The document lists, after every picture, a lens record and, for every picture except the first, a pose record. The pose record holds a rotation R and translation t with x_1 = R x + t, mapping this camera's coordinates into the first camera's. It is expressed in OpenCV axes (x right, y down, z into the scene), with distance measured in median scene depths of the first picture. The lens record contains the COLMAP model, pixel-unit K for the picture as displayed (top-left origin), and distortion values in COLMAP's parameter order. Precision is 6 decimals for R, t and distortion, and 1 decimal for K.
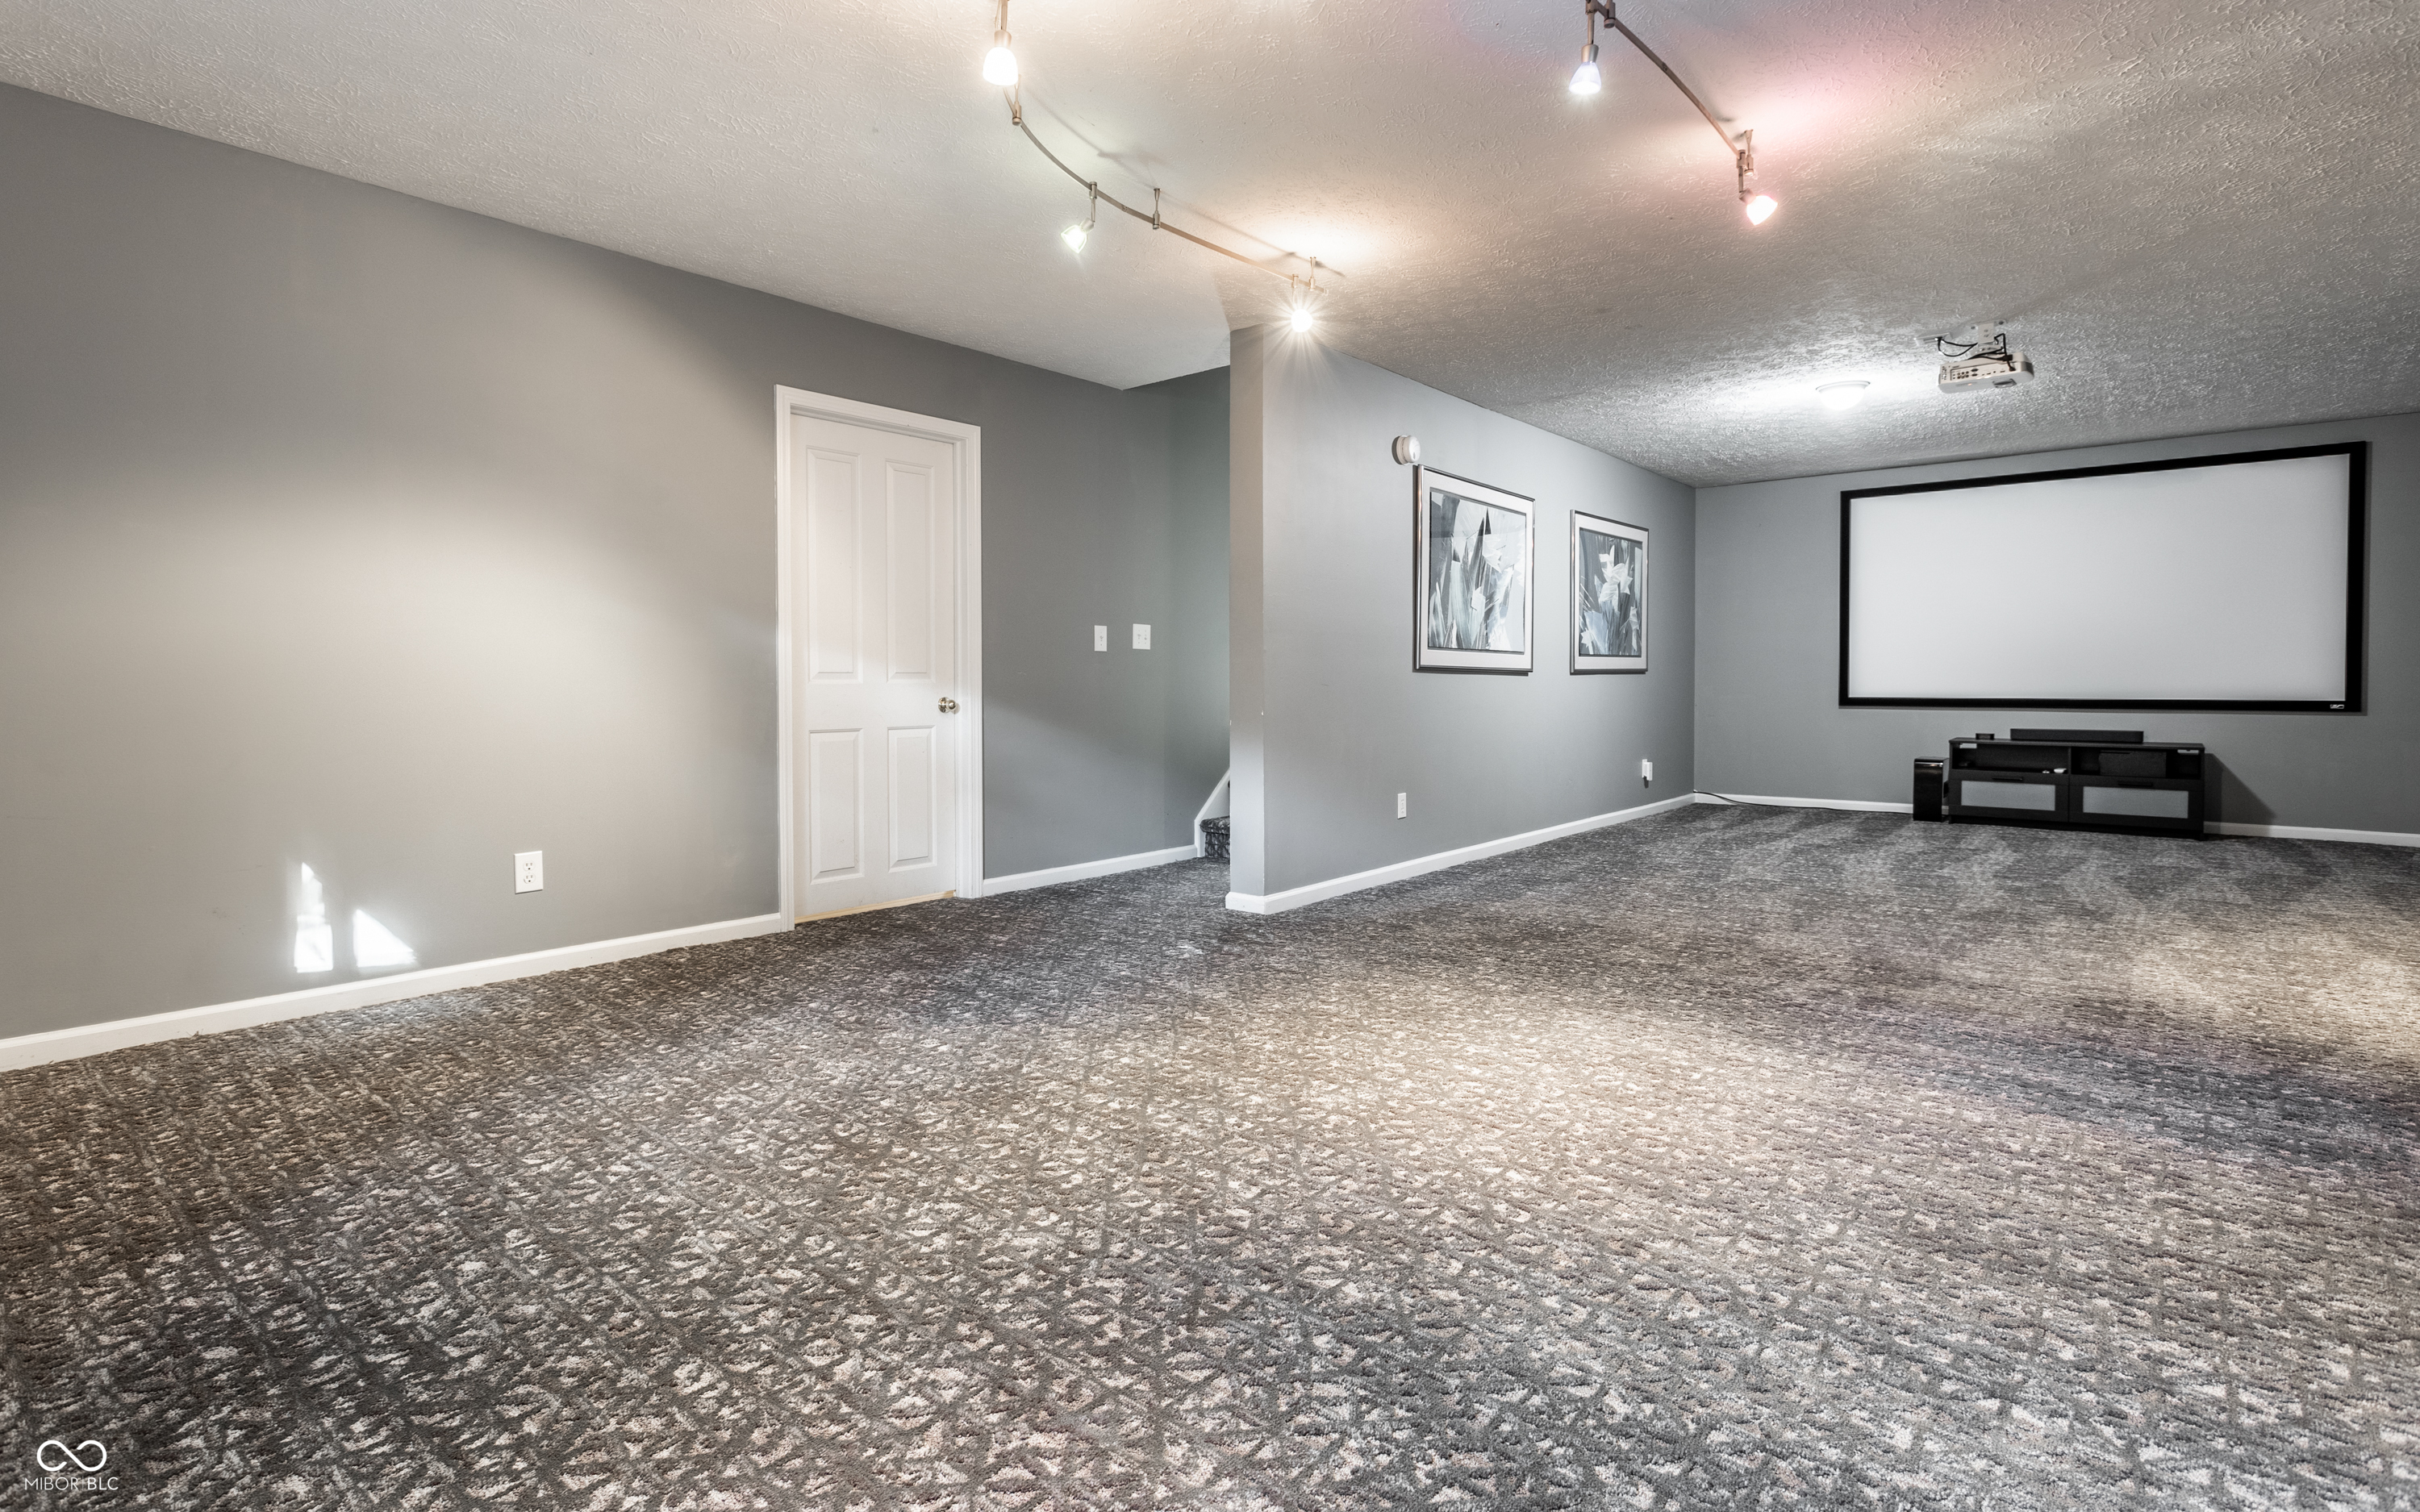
lens RADIAL K [[1174.3, 0, 1193.4], [0, 1174.3, 705.9], [0, 0, 1]] dist [-0.000967, 0.001221]
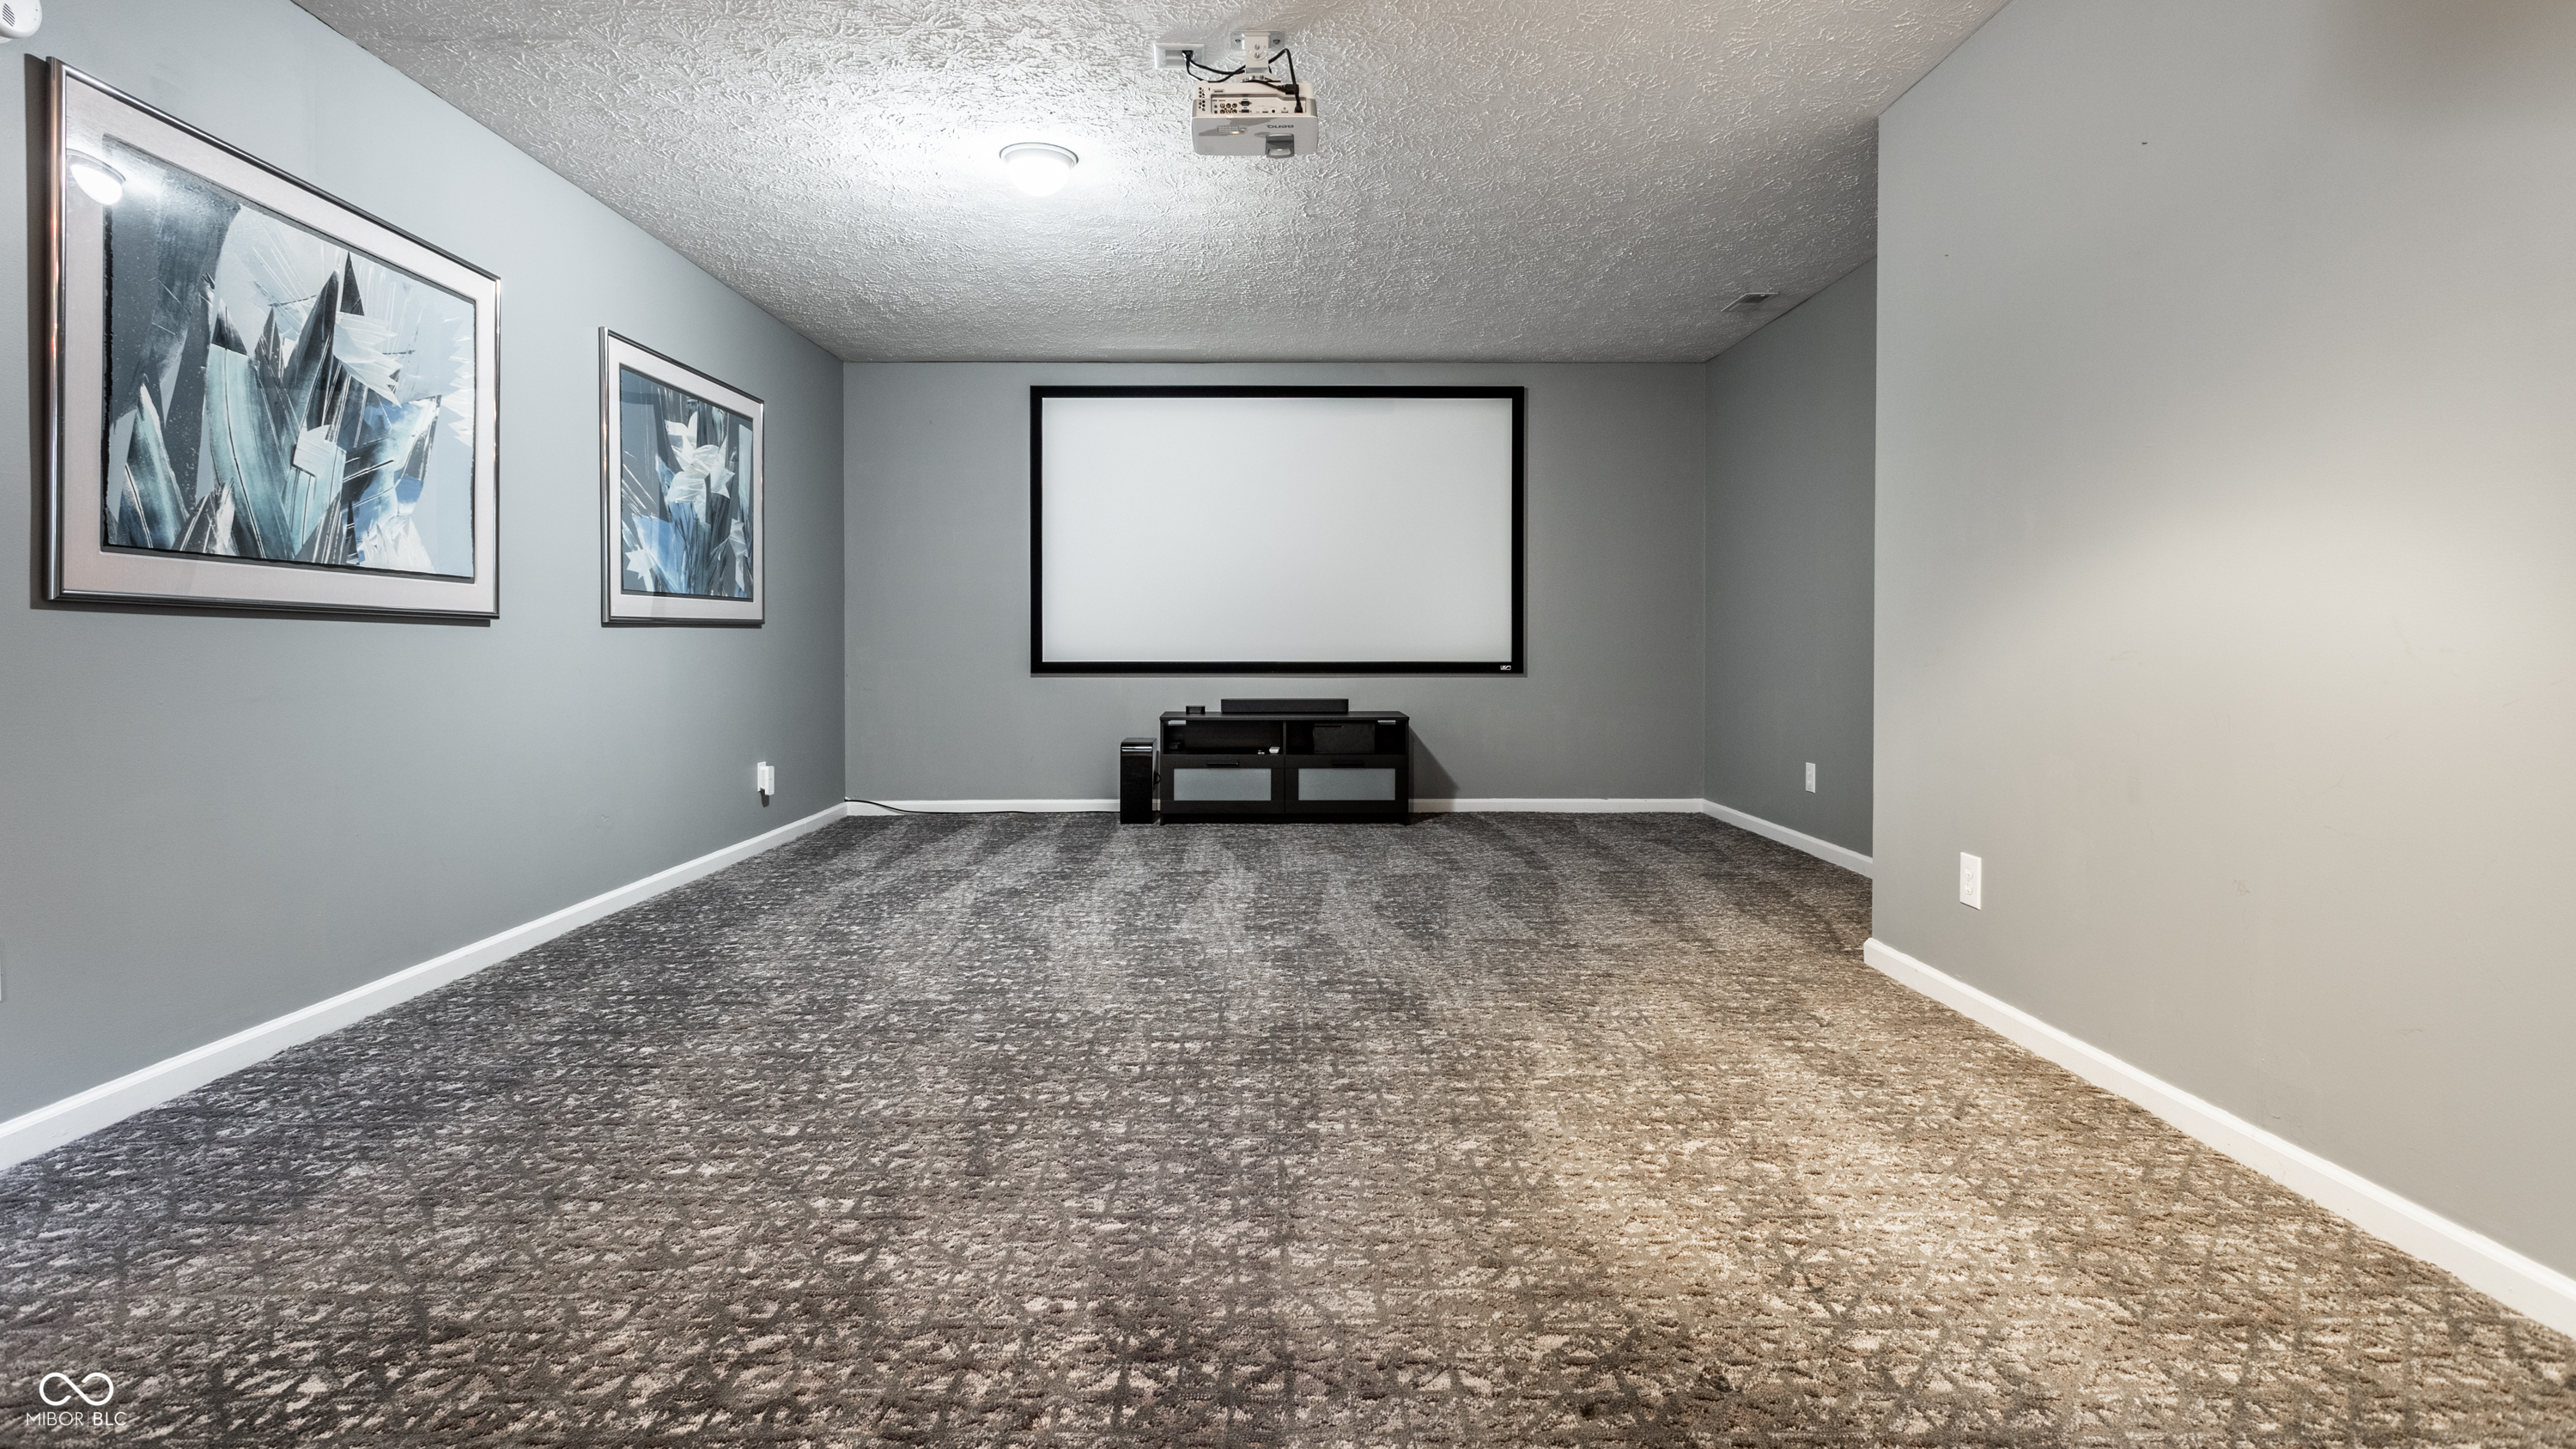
lens RADIAL K [[1231.8, 0, 1257.8], [0, 1231.8, 645.9], [0, 0, 1]] dist [0.003659, 0.000378]
pose [[0.769111, -0.000582, 0.639115, 0.188595], [0.012971, 0.999808, -0.014699, -0.004820], [-0.638984, 0.019595, 0.768971, 0.359591]]
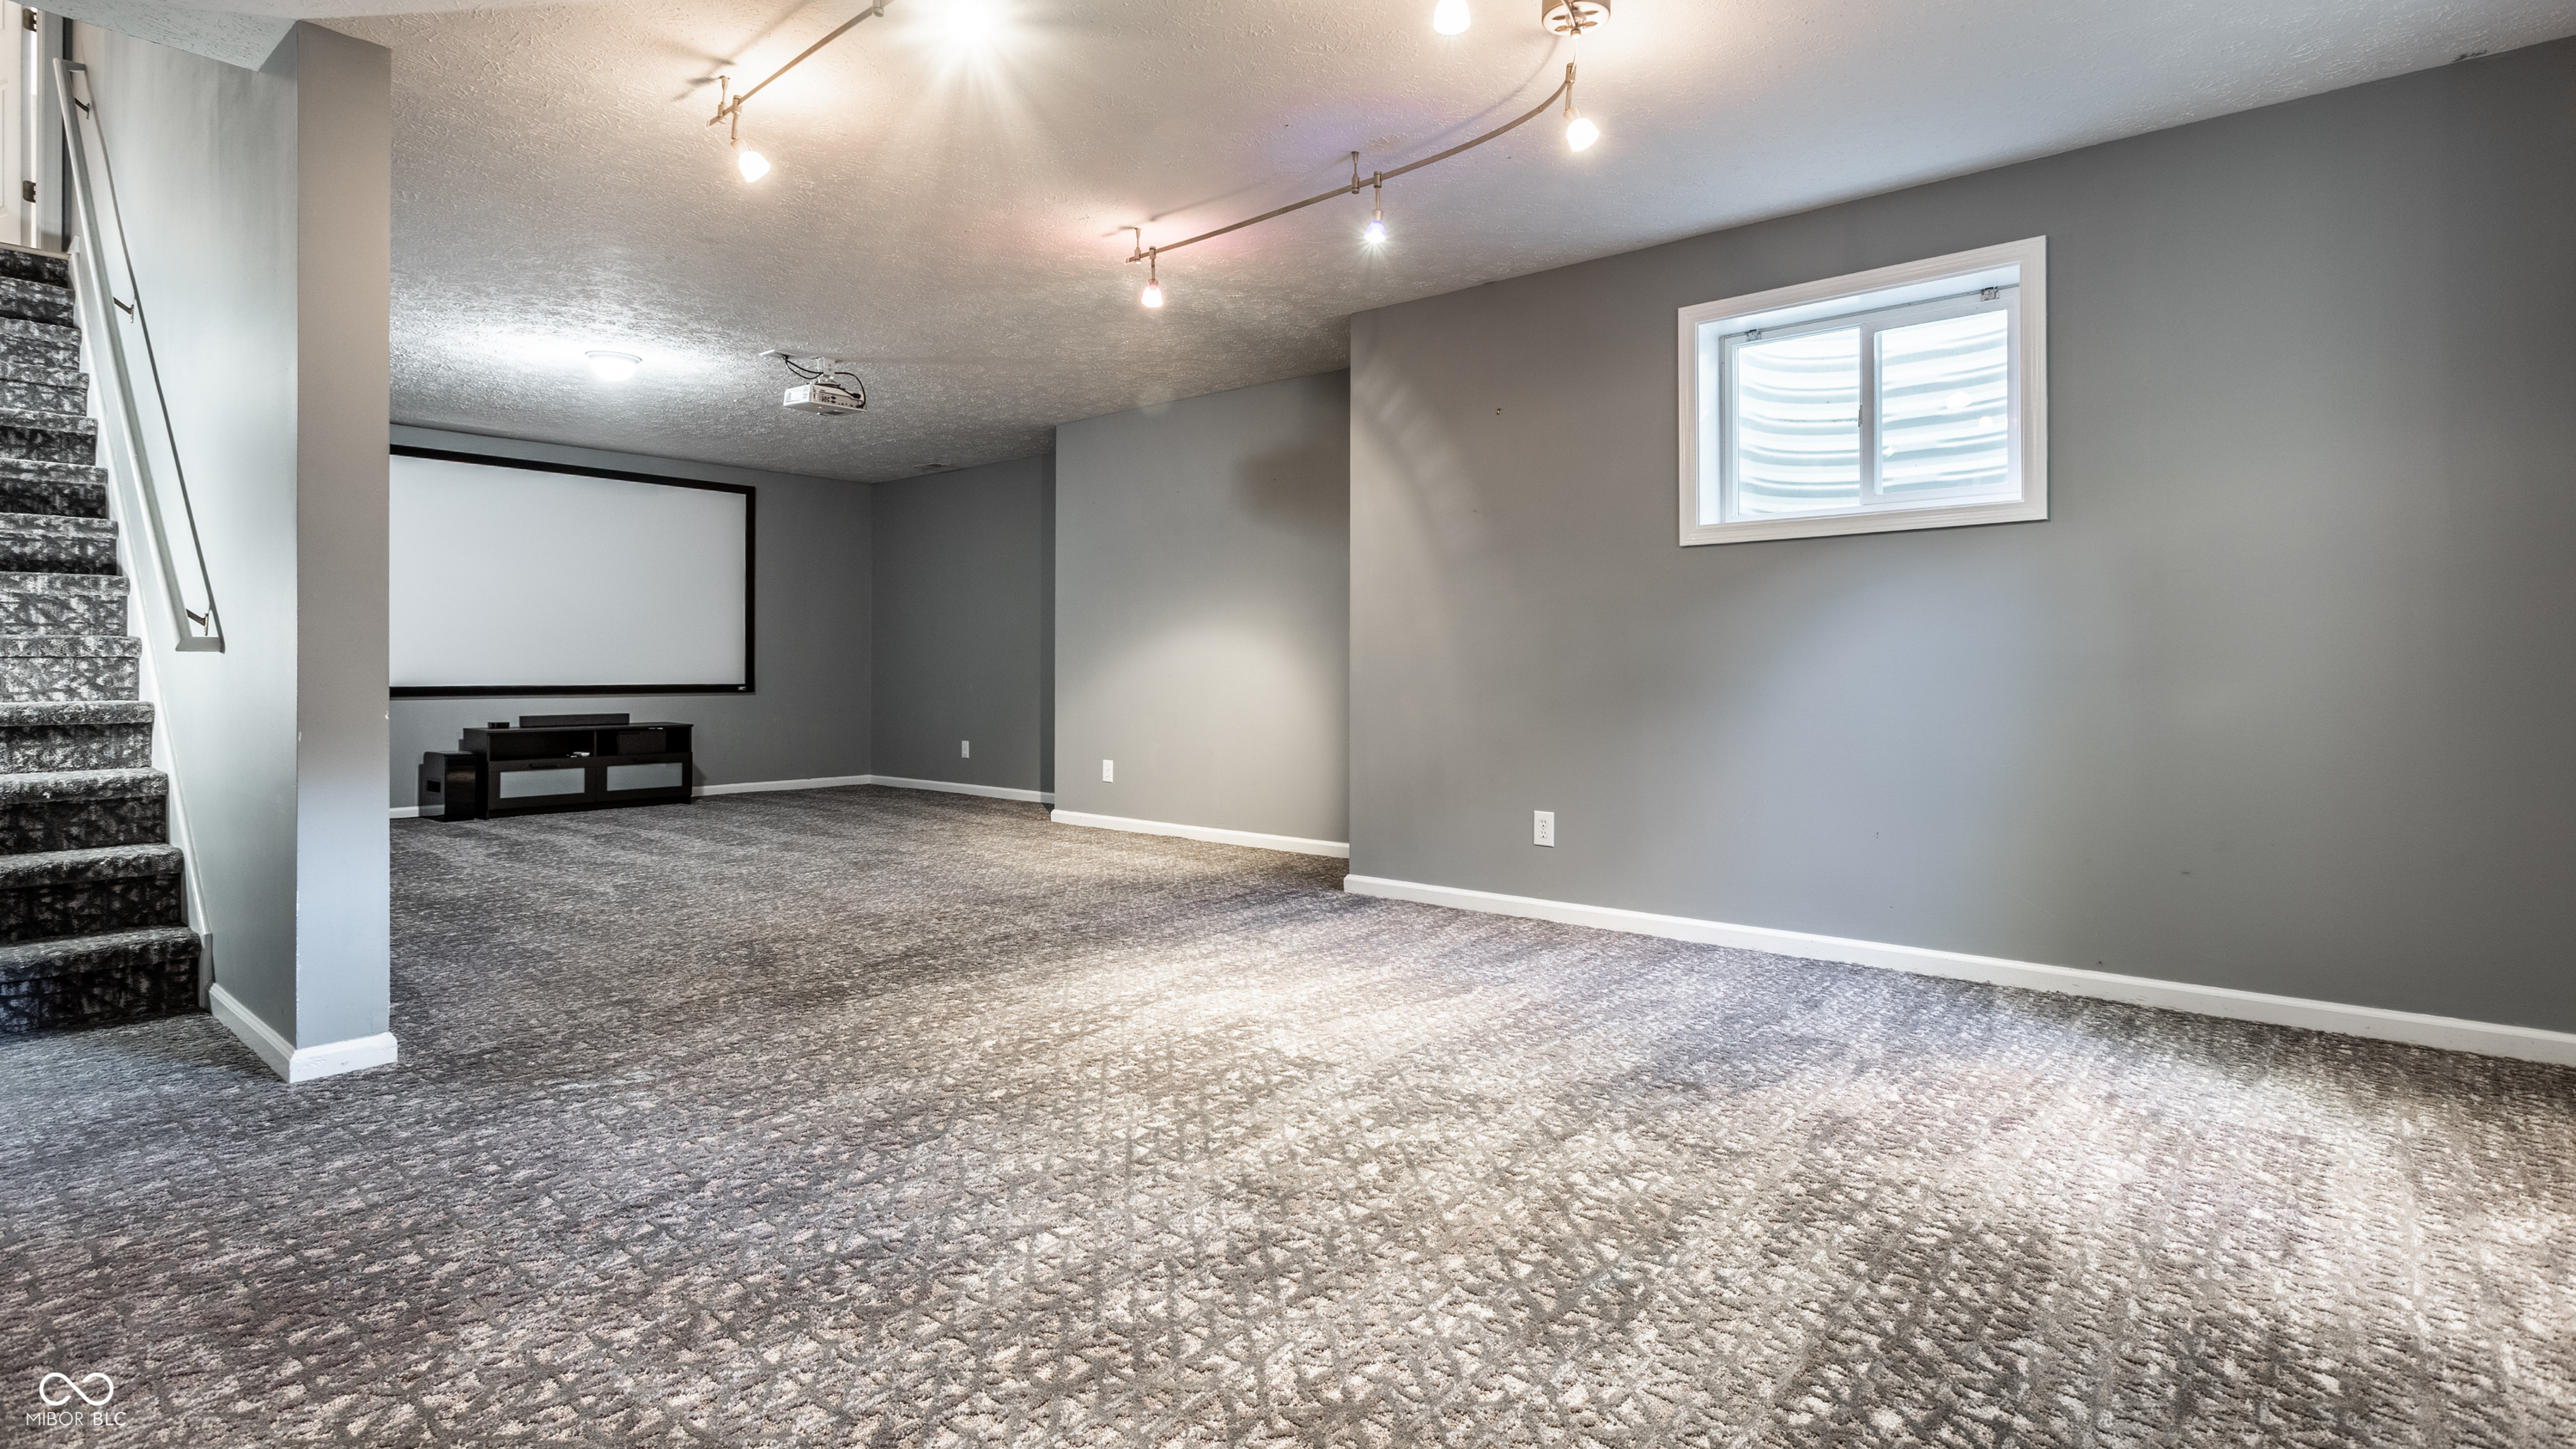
lens RADIAL K [[1231.8, 0, 1322.1], [0, 1231.8, 676.8], [0, 0, 1]] dist [0.003659, 0.000378]
pose [[-0.008653, -0.003326, 0.999957, -0.373156], [0.019722, 0.999799, 0.003496, -0.004170], [-0.999768, 0.019752, -0.008586, 0.362343]]
